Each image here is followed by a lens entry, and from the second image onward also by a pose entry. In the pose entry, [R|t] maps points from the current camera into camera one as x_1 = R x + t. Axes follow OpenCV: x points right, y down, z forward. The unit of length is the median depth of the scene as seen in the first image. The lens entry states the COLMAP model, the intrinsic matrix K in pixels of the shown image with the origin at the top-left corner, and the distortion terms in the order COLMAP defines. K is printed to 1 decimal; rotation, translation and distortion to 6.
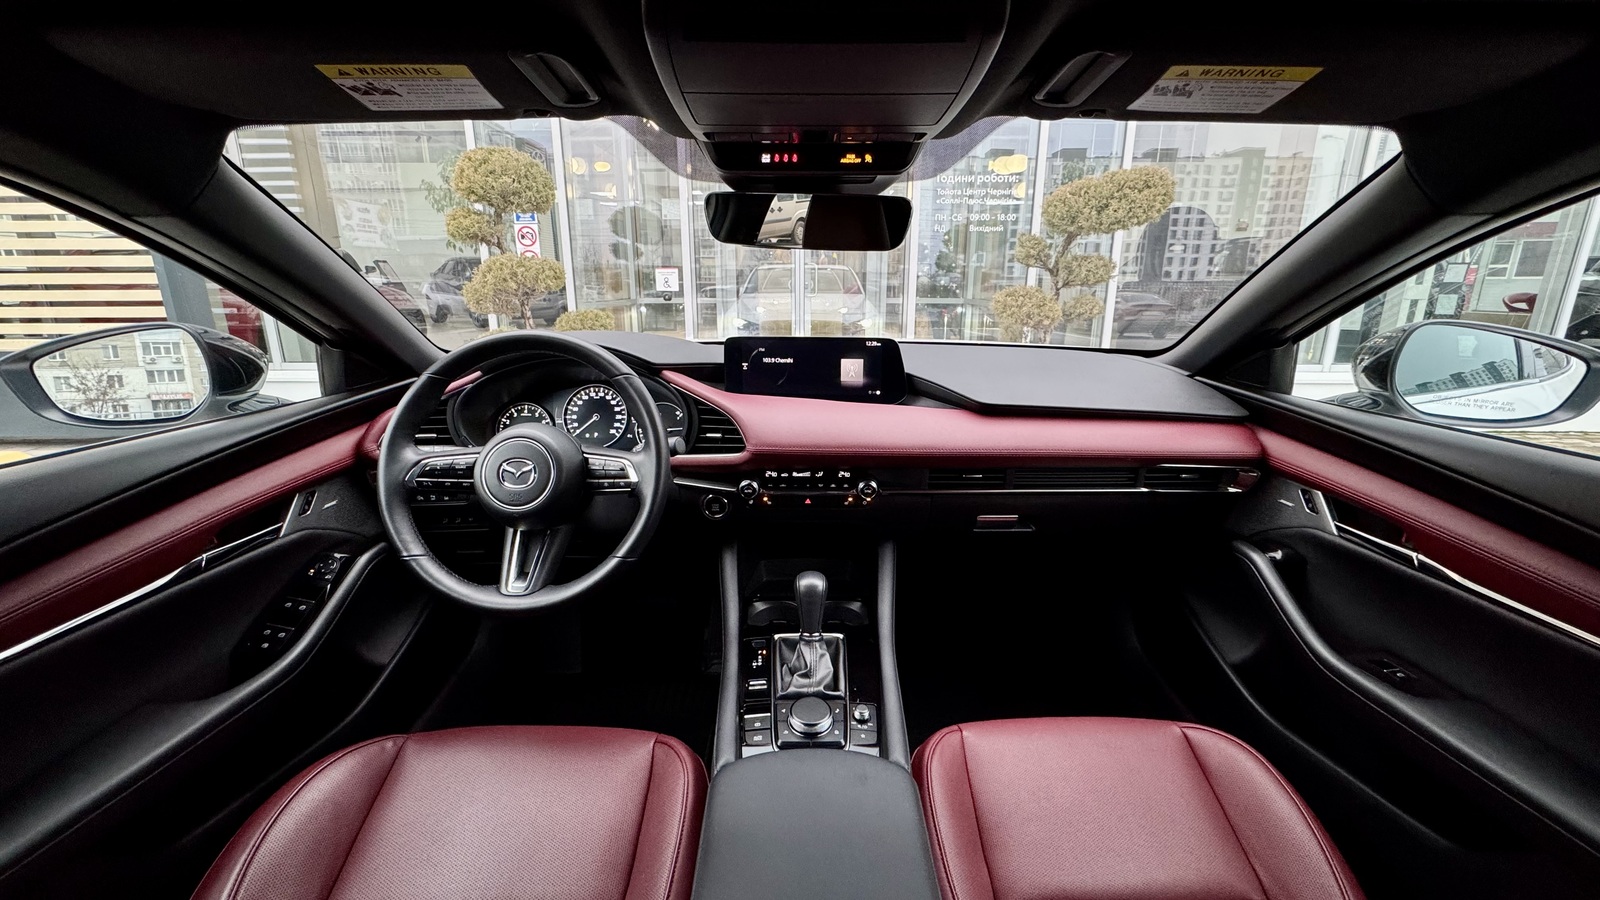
lens RADIAL K [[632.4, 0, 798.8], [0, 632.4, 447.4], [0, 0, 1]] dist [-0.006960, 0.000096]
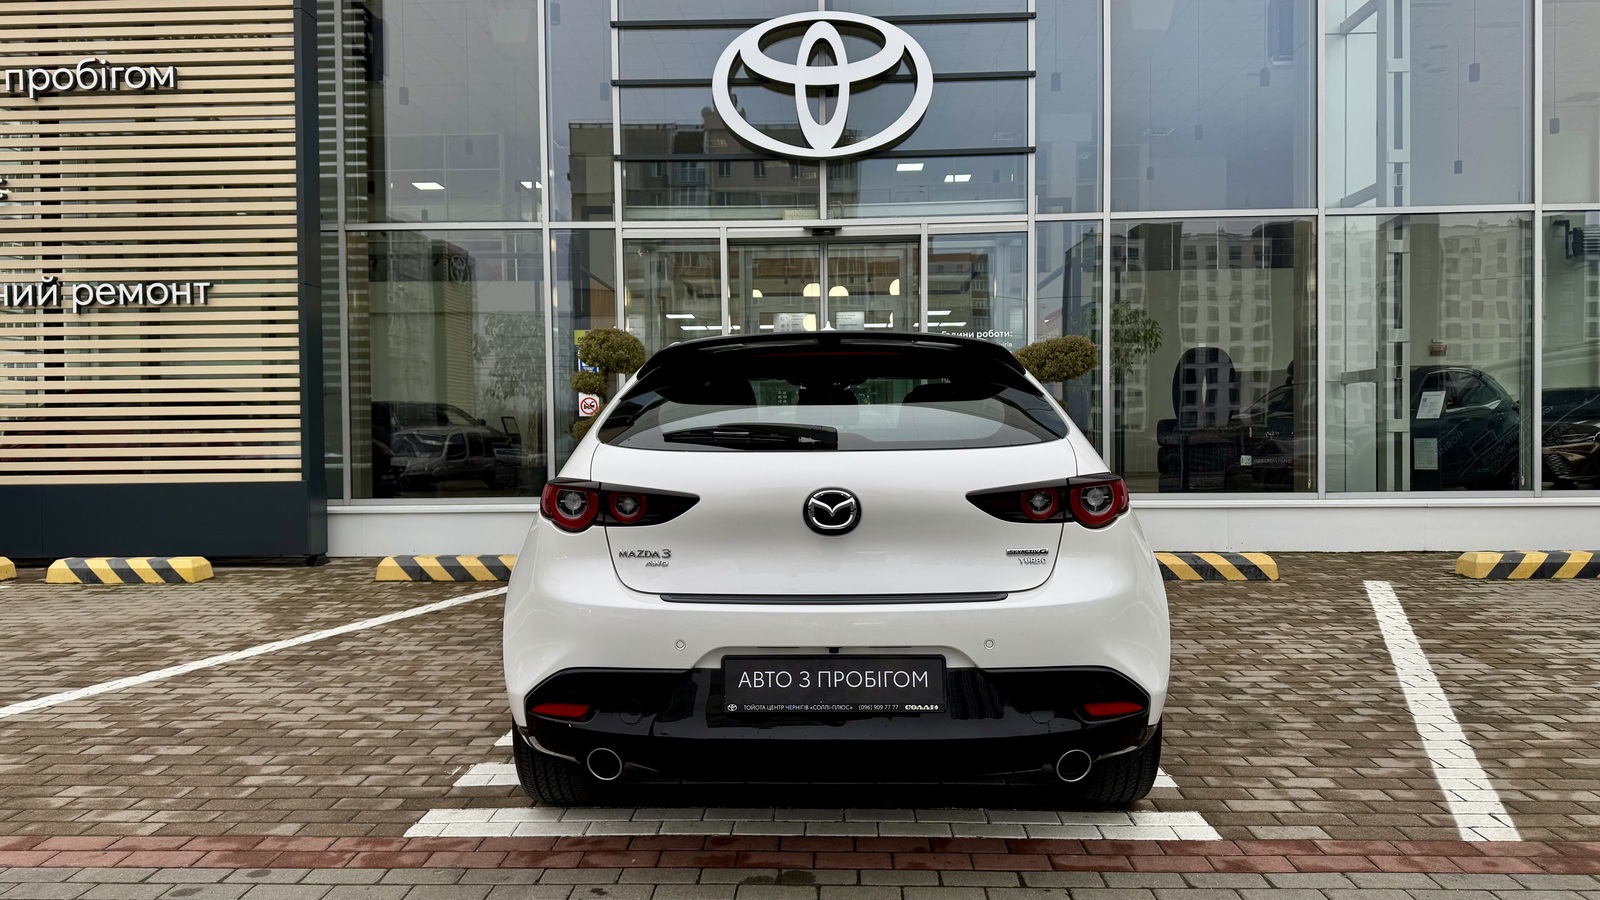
lens RADIAL K [[1132.2, 0, 790.0], [0, 1132.2, 465.6], [0, 0, 1]] dist [0.037777, -0.042298]
pose [[0.999457, -0.008430, -0.031867, 0.005876], [0.000804, 0.972691, -0.232102, 1.160790], [0.032954, 0.231950, 0.972169, -3.909800]]
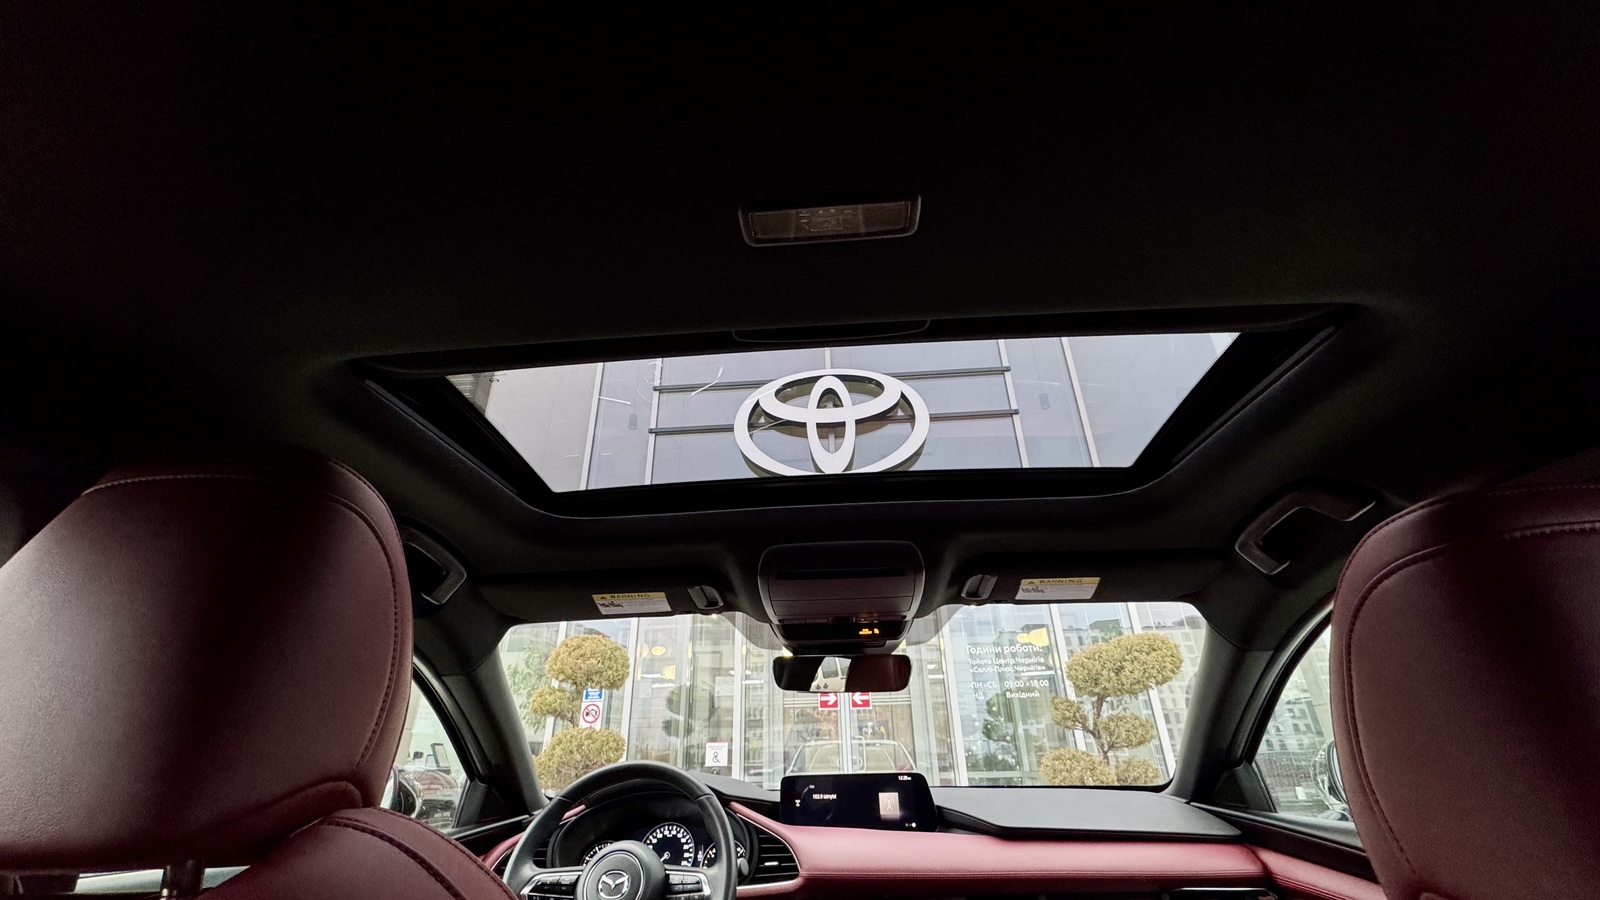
lens RADIAL K [[632.4, 0, 800.2], [0, 632.4, 447.7], [0, 0, 1]] dist [-0.006960, 0.000096]
pose [[0.997444, -0.048083, -0.052854, 0.013295], [0.001048, 0.749475, -0.662032, 0.158540], [0.071446, 0.660284, 0.747610, -0.323911]]
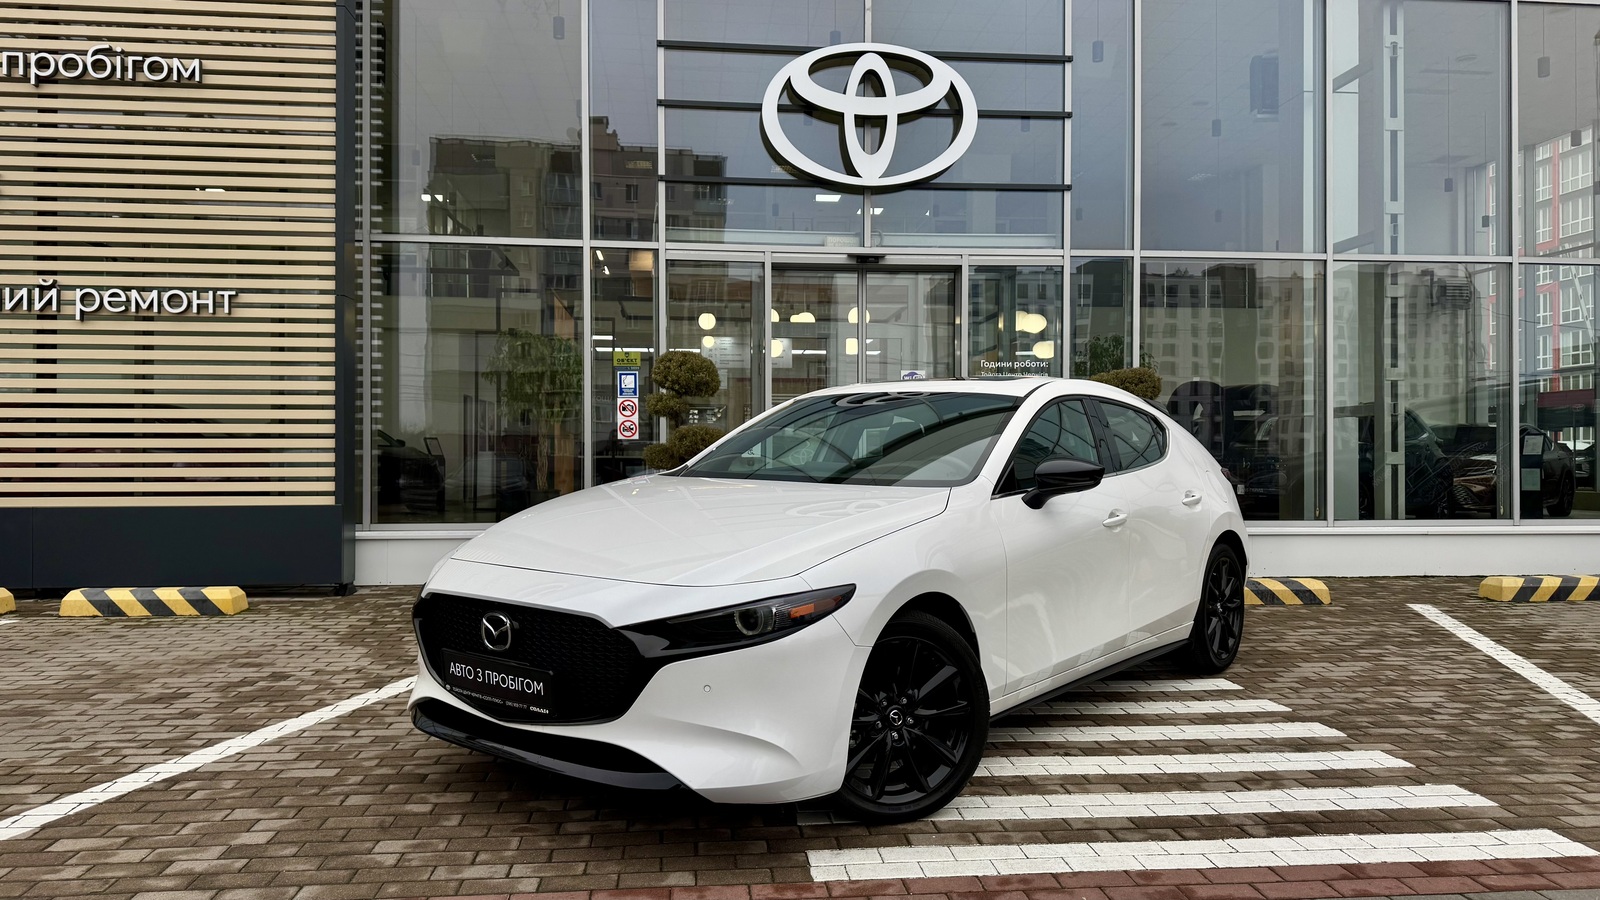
lens RADIAL K [[1132.2, 0, 792.1], [0, 1132.2, 460.5], [0, 0, 1]] dist [0.037777, -0.042298]
pose [[0.994428, 0.001282, 0.105407, -1.435242], [0.025830, 0.966480, -0.255439, 1.120184], [-0.102201, 0.256738, 0.961062, -3.816326]]
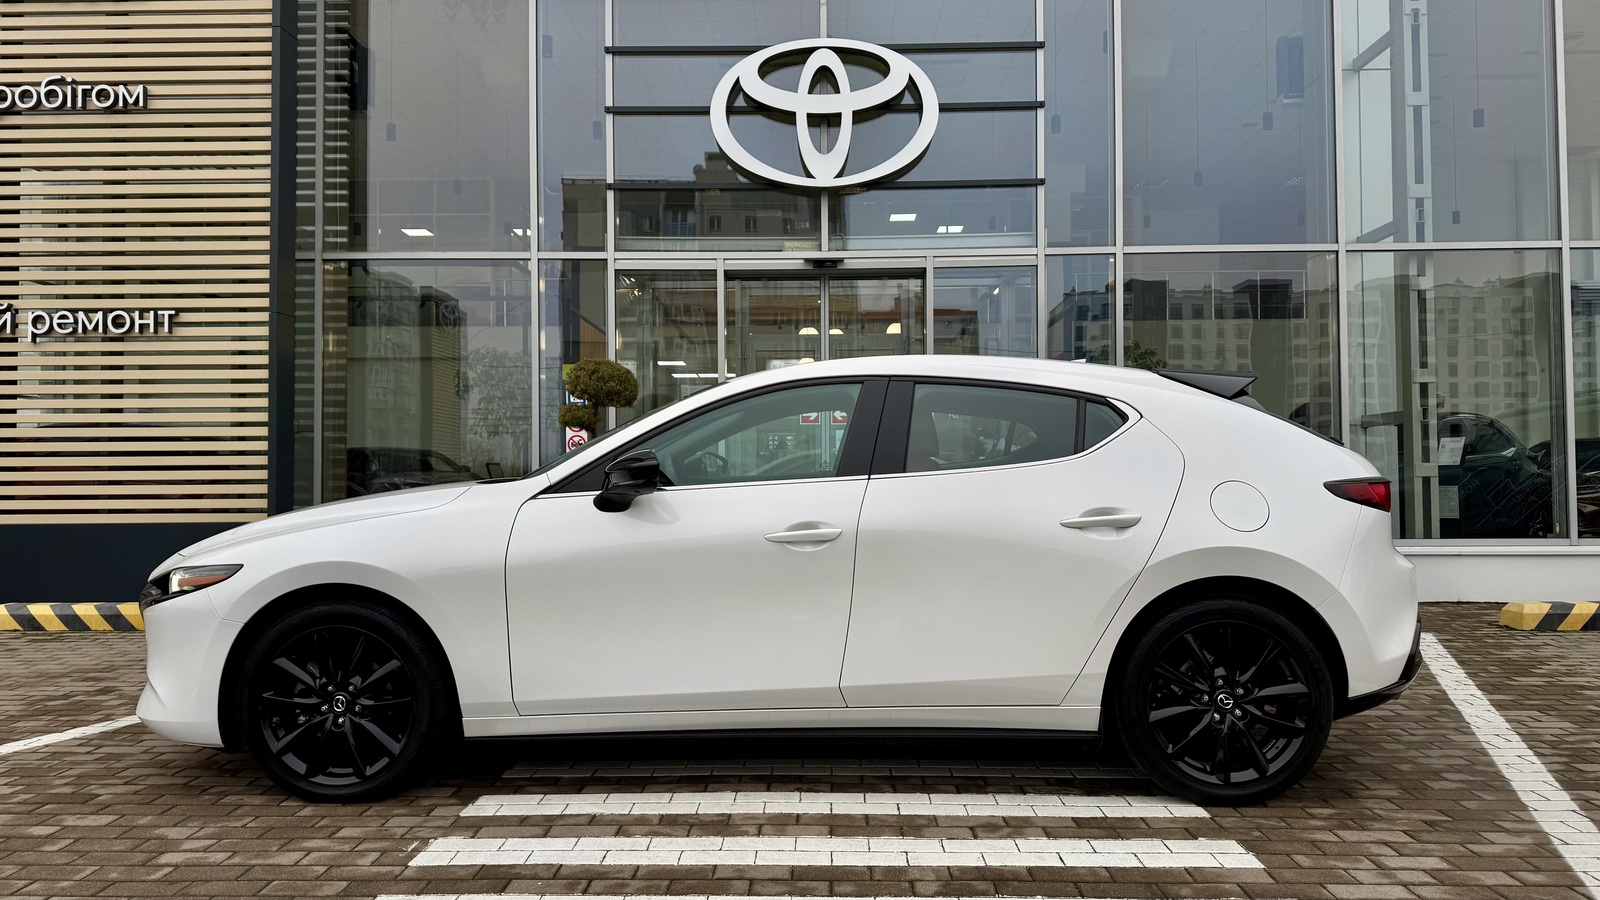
lens RADIAL K [[1132.2, 0, 793.8], [0, 1132.2, 460.1], [0, 0, 1]] dist [0.037777, -0.042298]
pose [[0.999844, -0.004589, -0.017044, -0.087566], [-0.000426, 0.959050, -0.283236, 1.135376], [0.017646, 0.283199, 0.958899, -3.456514]]
